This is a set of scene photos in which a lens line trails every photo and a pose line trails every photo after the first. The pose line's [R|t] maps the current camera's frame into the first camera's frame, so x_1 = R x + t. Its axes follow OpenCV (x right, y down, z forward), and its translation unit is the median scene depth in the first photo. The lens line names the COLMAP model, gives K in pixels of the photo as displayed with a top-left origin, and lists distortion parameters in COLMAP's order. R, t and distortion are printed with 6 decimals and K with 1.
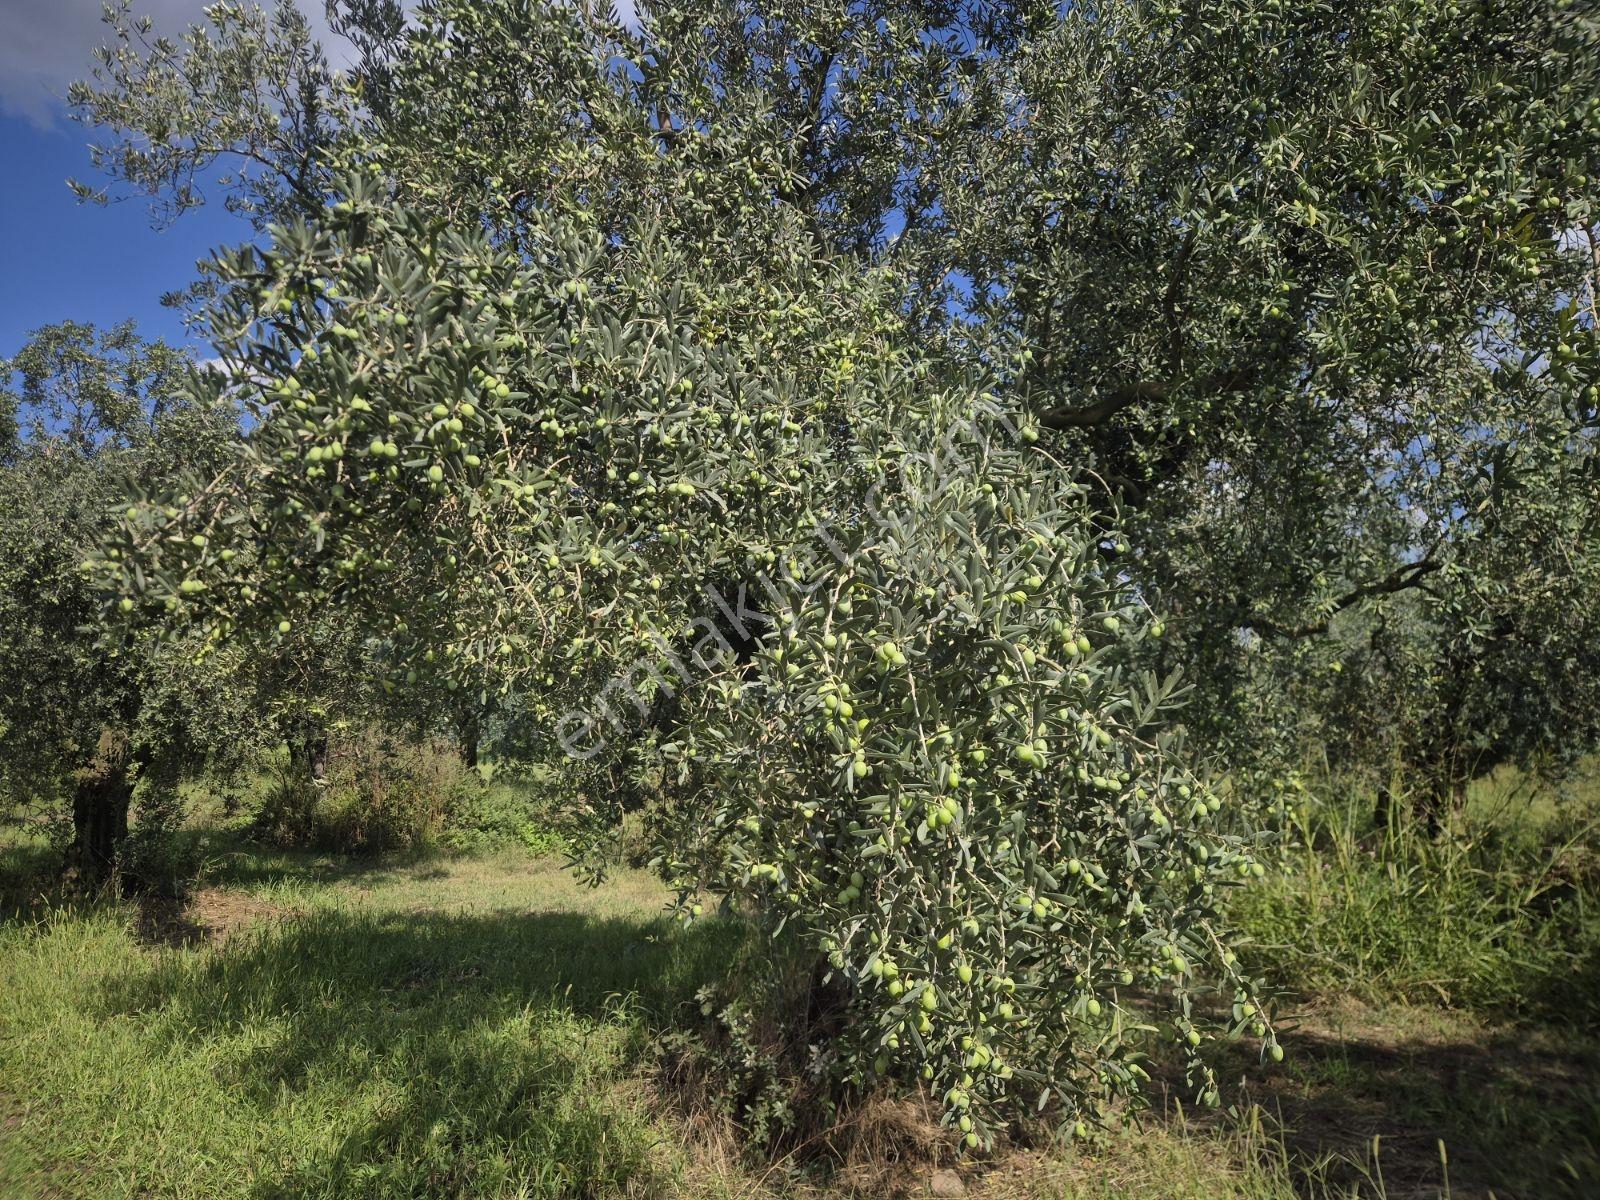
lens RADIAL K [[1103.2, 0, 800.0], [0, 1103.2, 600.0], [0, 0, 1]] dist [0.078380, -0.071309]
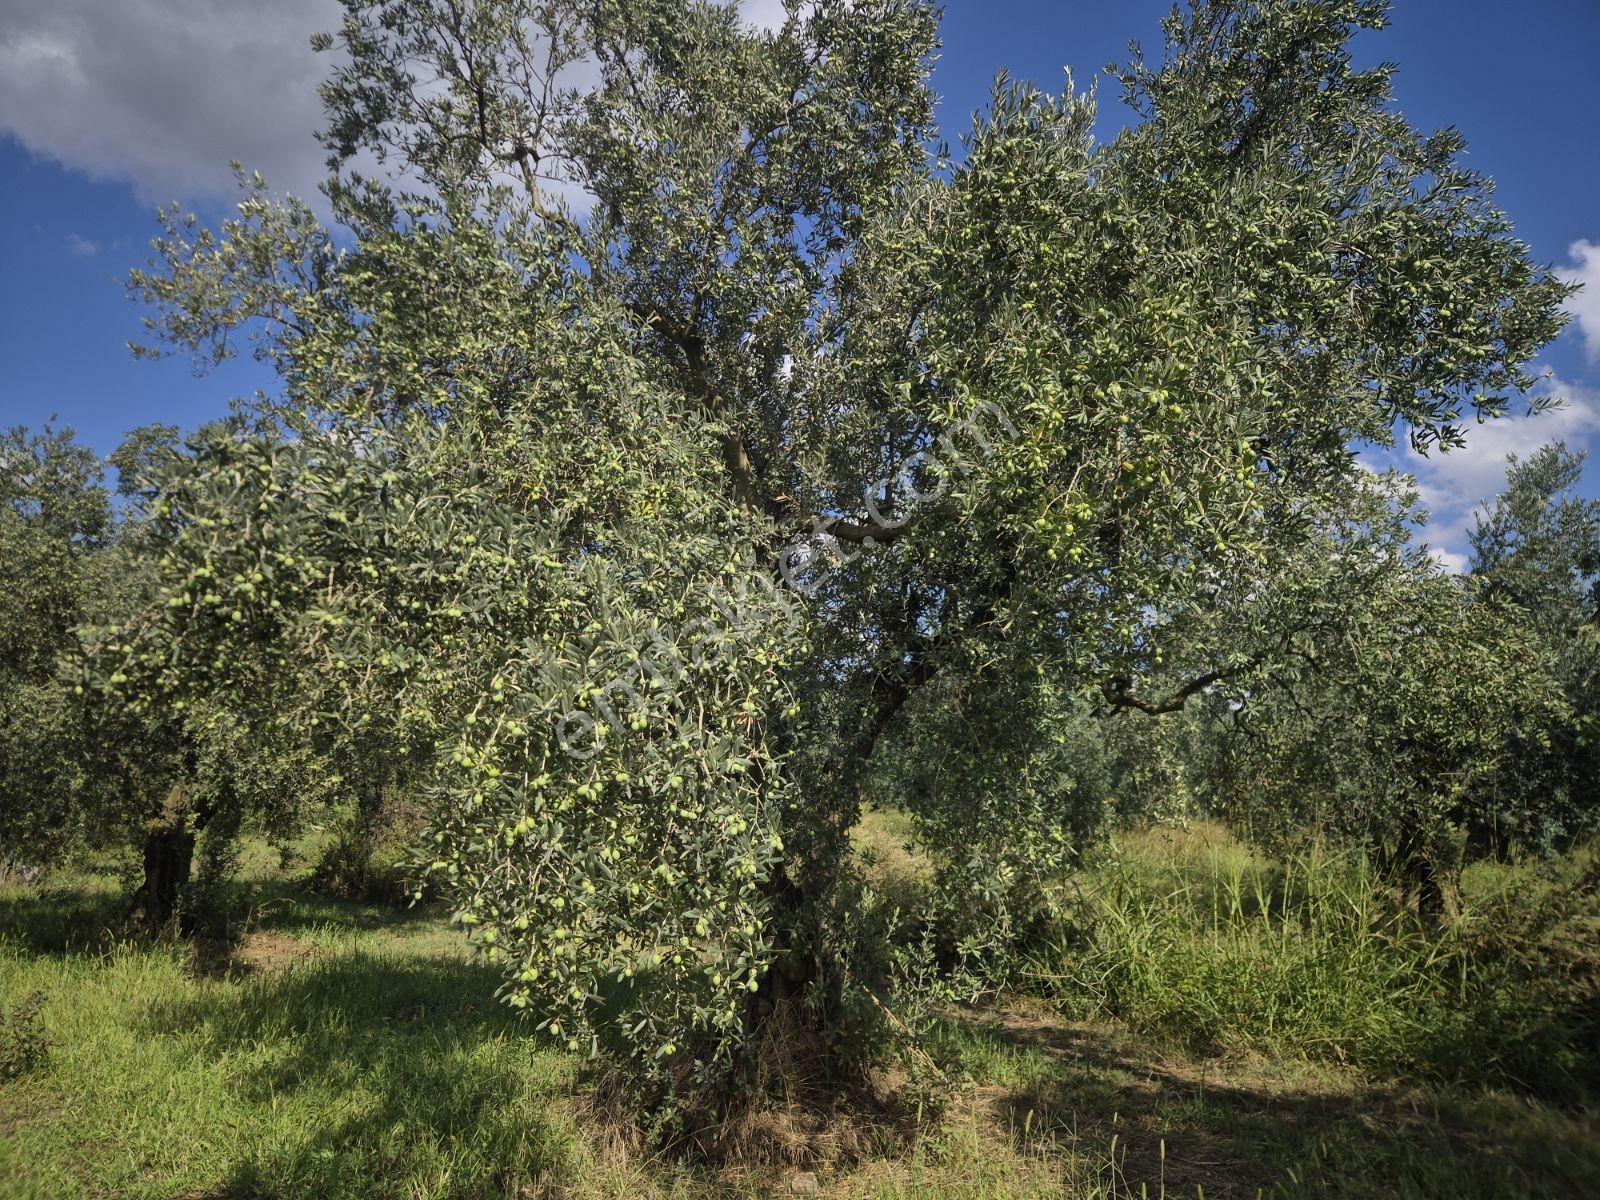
lens RADIAL K [[1103.2, 0, 800.0], [0, 1103.2, 600.0], [0, 0, 1]] dist [0.078380, -0.071309]
pose [[0.997421, 0.004804, -0.071619, 0.141438], [-0.009120, 0.998153, -0.060060, -0.010126], [0.071198, 0.060558, 0.995622, -0.135327]]
